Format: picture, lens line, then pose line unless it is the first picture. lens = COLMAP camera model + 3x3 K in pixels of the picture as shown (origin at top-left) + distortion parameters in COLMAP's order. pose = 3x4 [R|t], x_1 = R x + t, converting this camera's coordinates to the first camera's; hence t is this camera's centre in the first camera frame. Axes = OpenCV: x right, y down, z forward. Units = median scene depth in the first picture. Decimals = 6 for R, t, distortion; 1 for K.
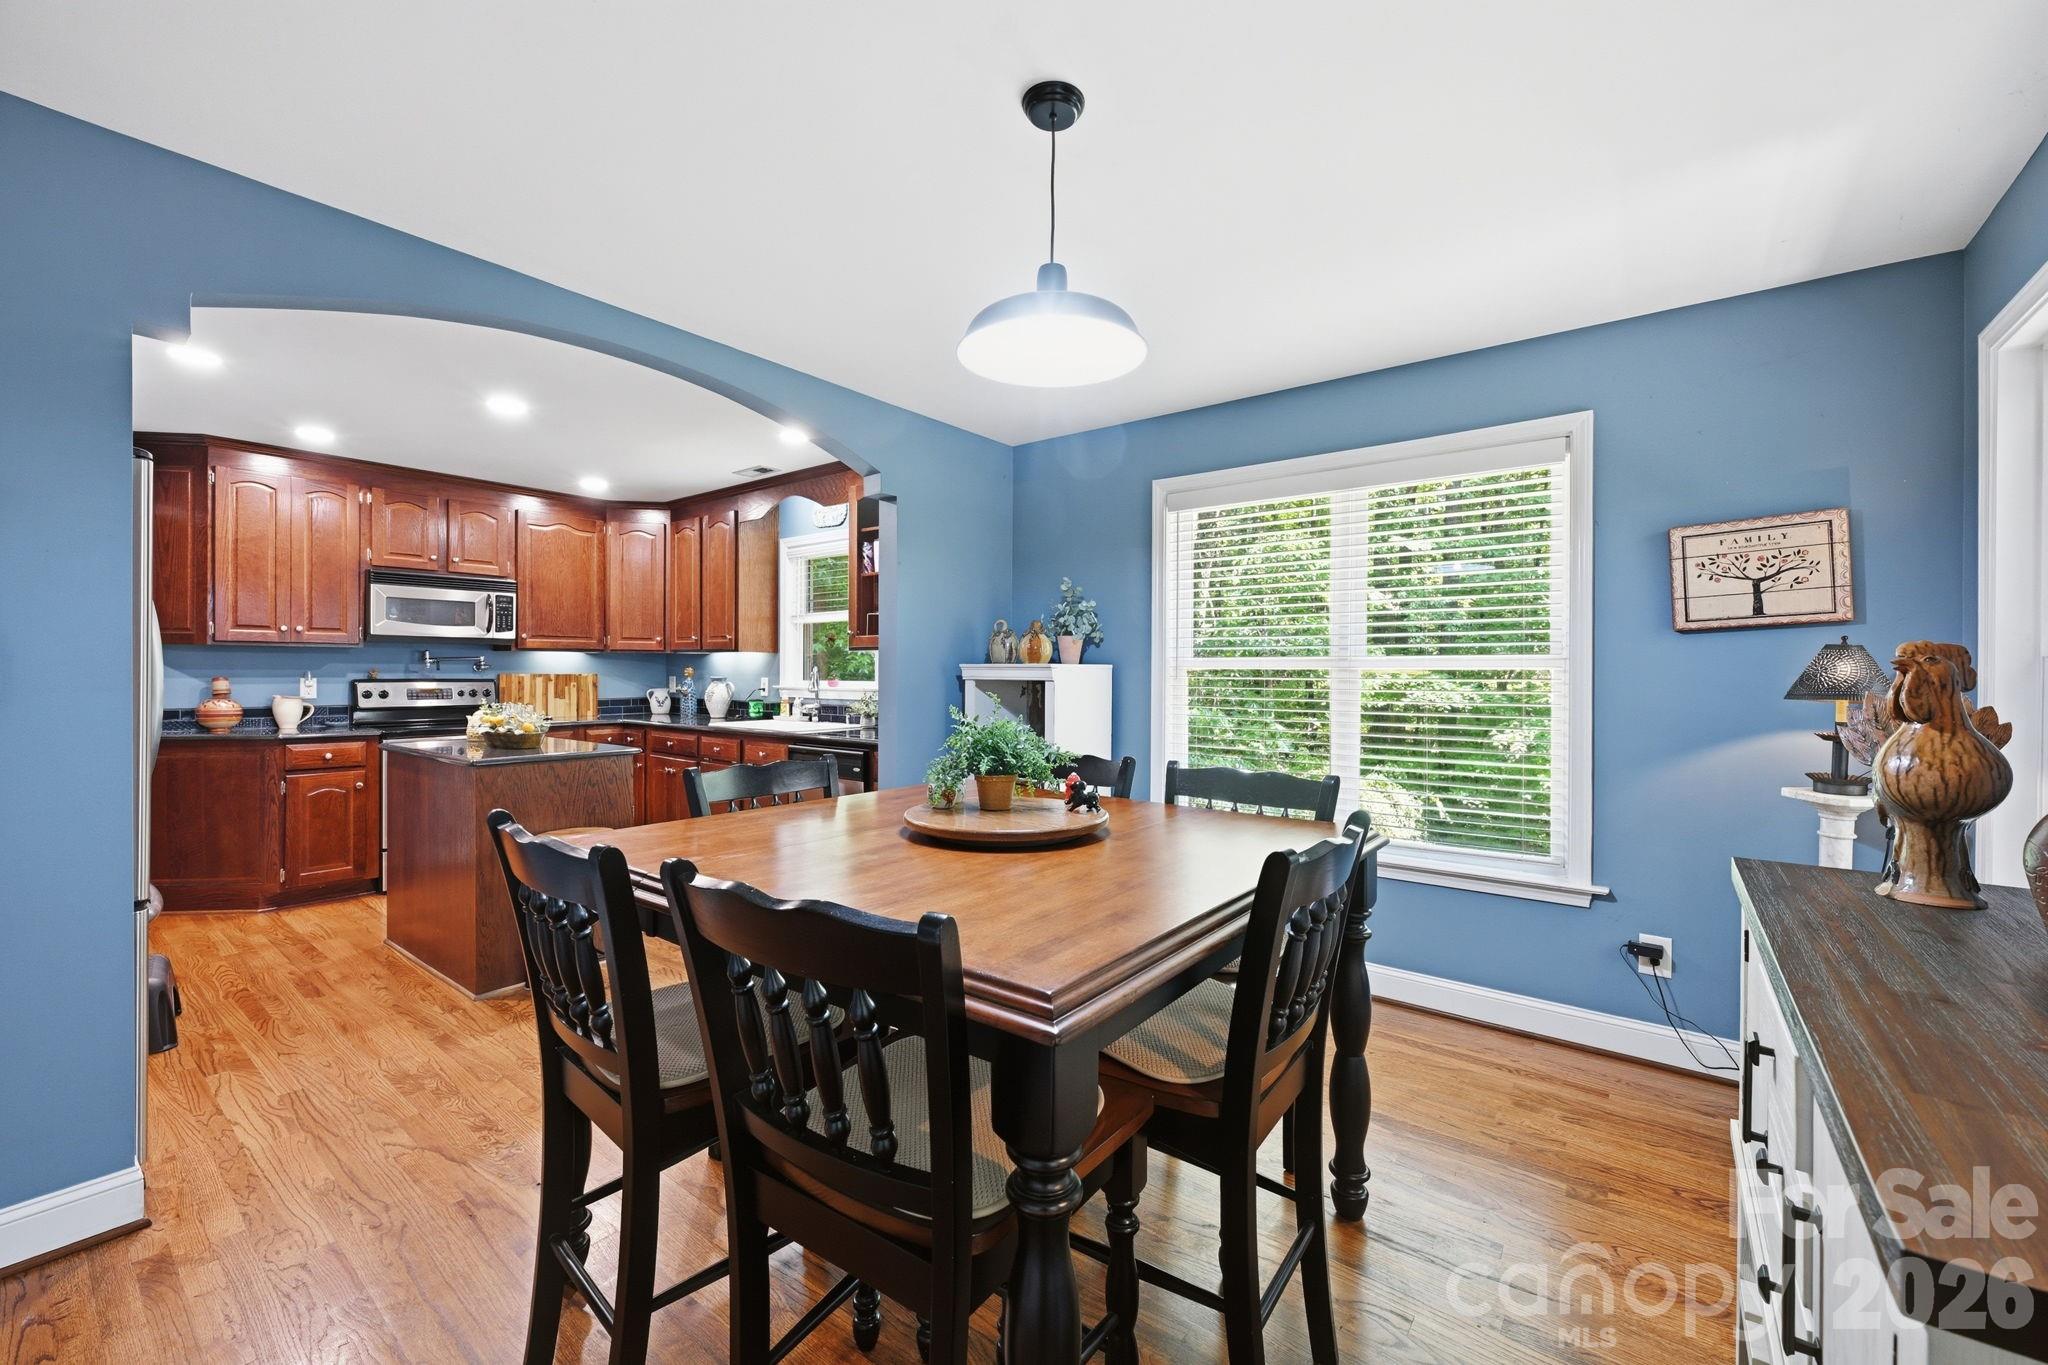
lens RADIAL K [[821.8, 0, 1015.7], [0, 821.8, 684.6], [0, 0, 1]] dist [-0.000402, 0.000180]
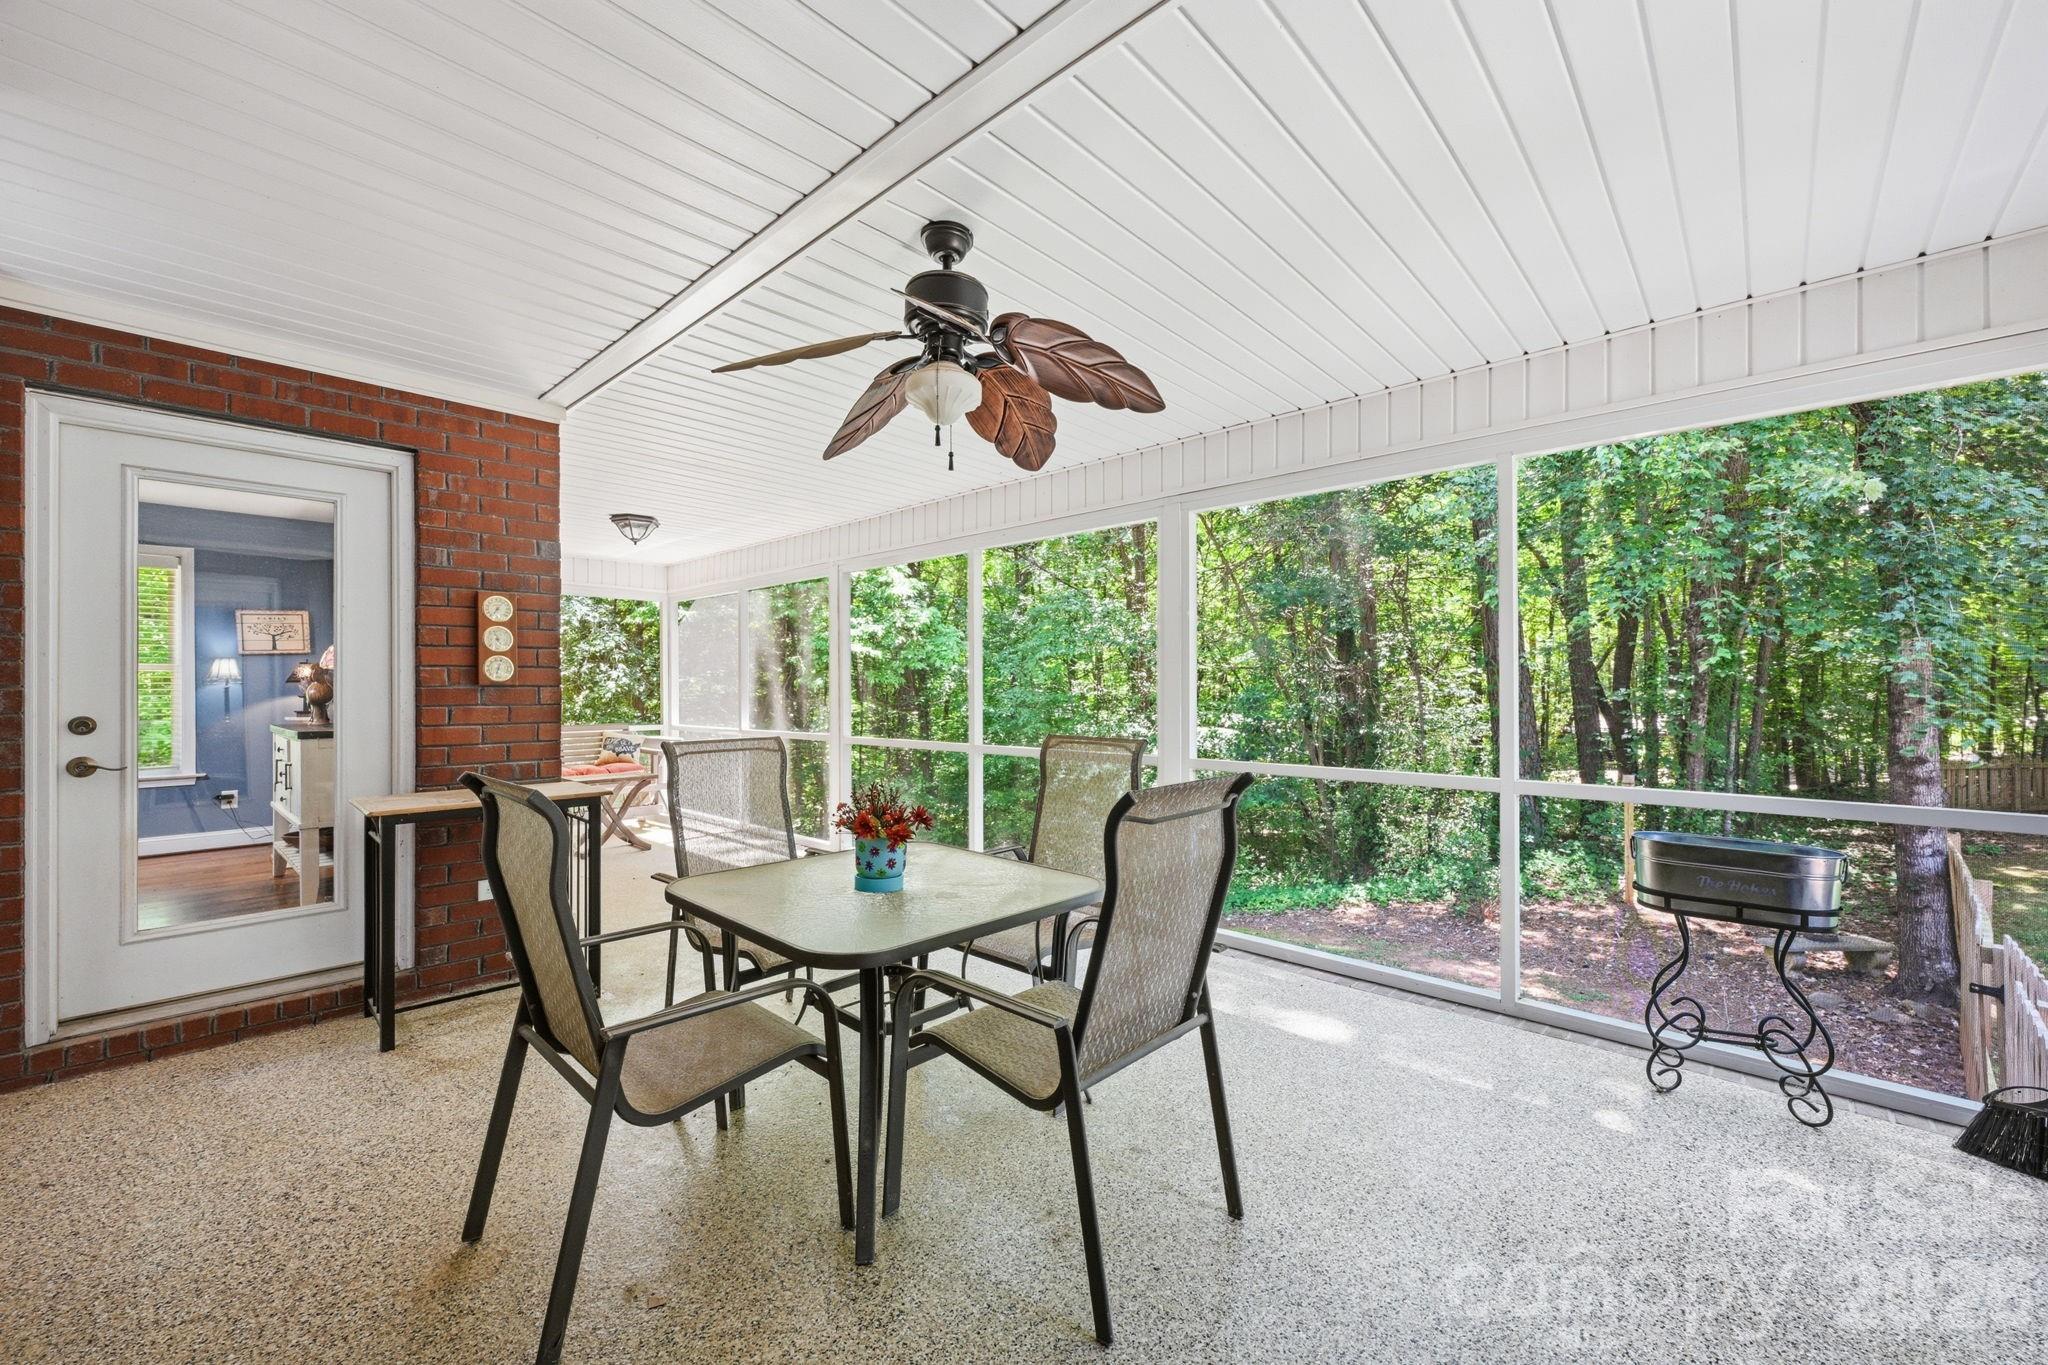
lens RADIAL K [[821.8, 0, 1014.2], [0, 821.8, 682.7], [0, 0, 1]] dist [-0.000402, 0.000180]
pose [[0.082101, -0.003316, 0.996618, -1.295024], [0.002405, 0.999992, 0.003129, 0.010083], [-0.996621, 0.002140, 0.082109, -1.334522]]
